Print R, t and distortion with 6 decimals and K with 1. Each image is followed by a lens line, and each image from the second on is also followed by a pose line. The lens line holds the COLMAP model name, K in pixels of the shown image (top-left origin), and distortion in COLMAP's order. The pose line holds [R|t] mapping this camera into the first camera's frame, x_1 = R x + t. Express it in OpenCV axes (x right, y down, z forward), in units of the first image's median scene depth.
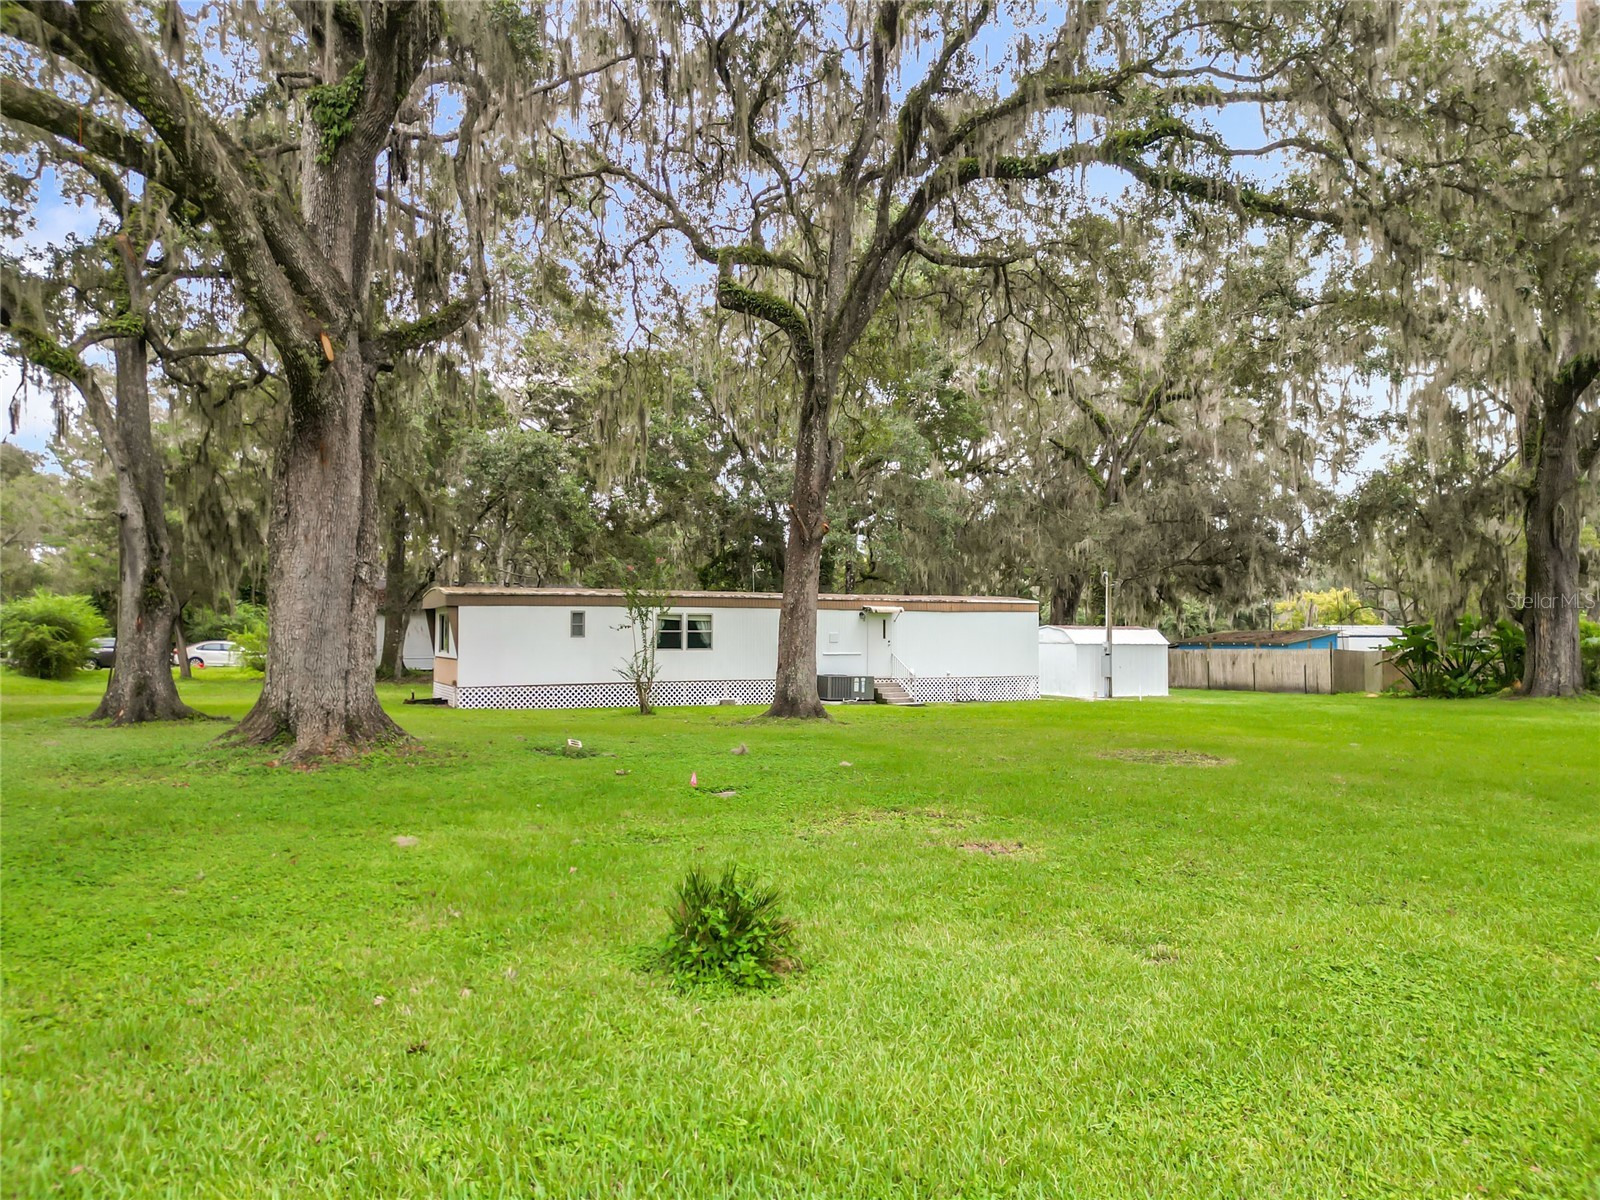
lens RADIAL K [[1153.3, 0, 768.0], [0, 1153.3, 602.4], [0, 0, 1]] dist [0.048675, -0.038304]
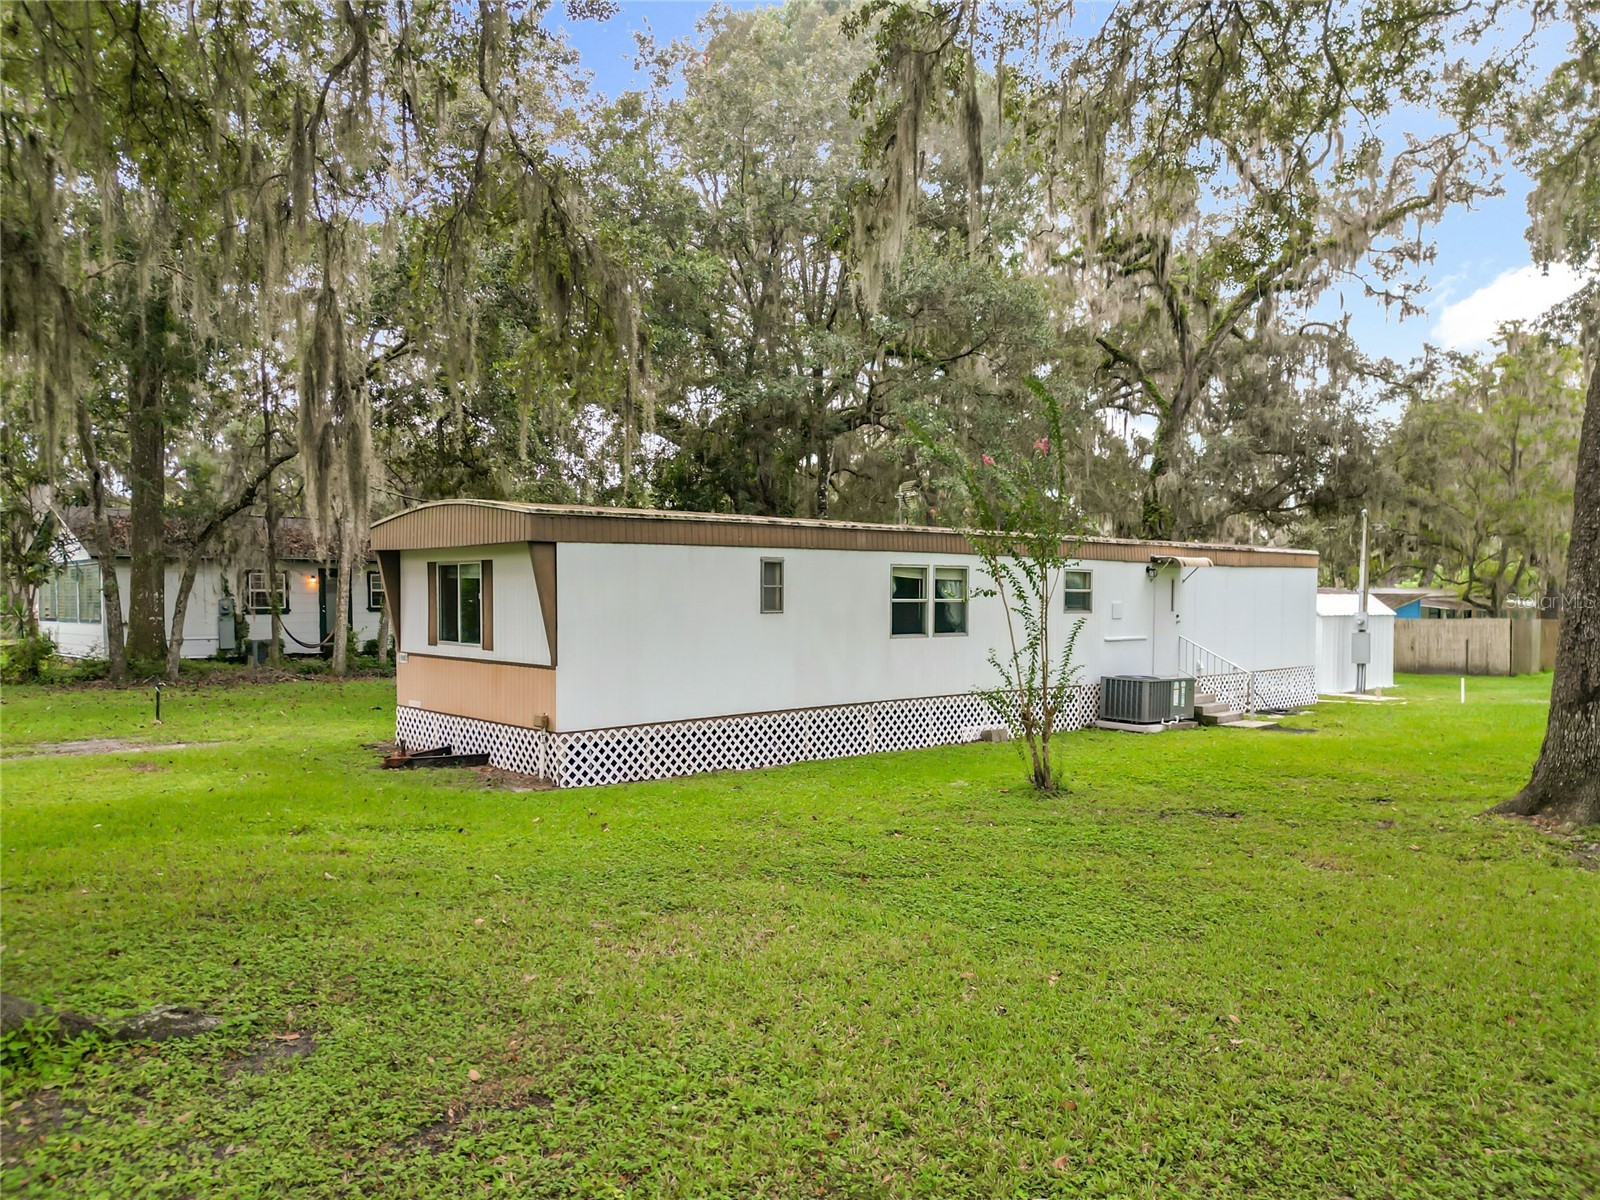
lens RADIAL K [[1153.3, 0, 768.0], [0, 1153.3, 602.4], [0, 0, 1]] dist [0.048675, -0.038304]
pose [[0.956884, 0.001831, 0.290465, -0.289780], [-0.014211, 0.999078, 0.040518, 0.006222], [-0.290123, -0.042899, 0.956027, 0.525565]]
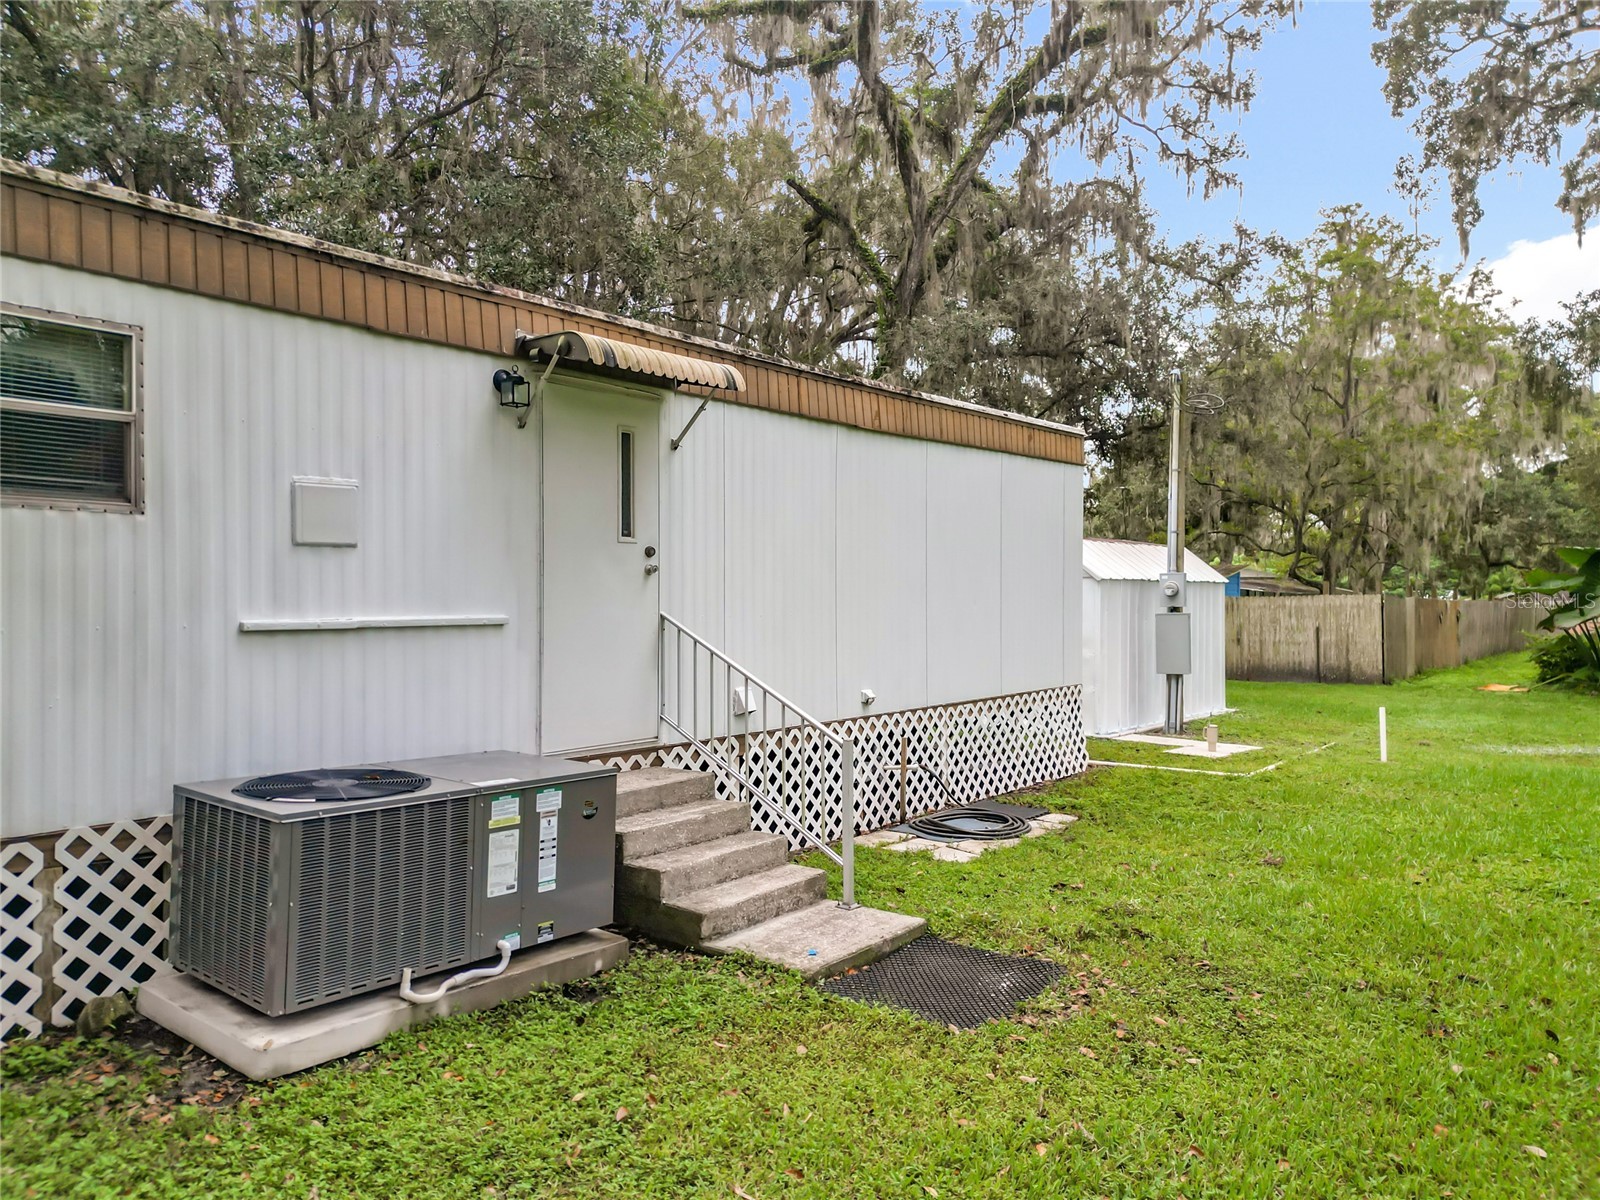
lens RADIAL K [[1124.3, 0, 795.6], [0, 1124.3, 558.1], [0, 0, 1]] dist [0.038287, -0.001941]
pose [[0.897689, 0.012570, 0.440451, 0.049405], [-0.013301, 0.999911, -0.001426, 0.037634], [-0.440430, -0.004578, 0.897775, 0.885253]]
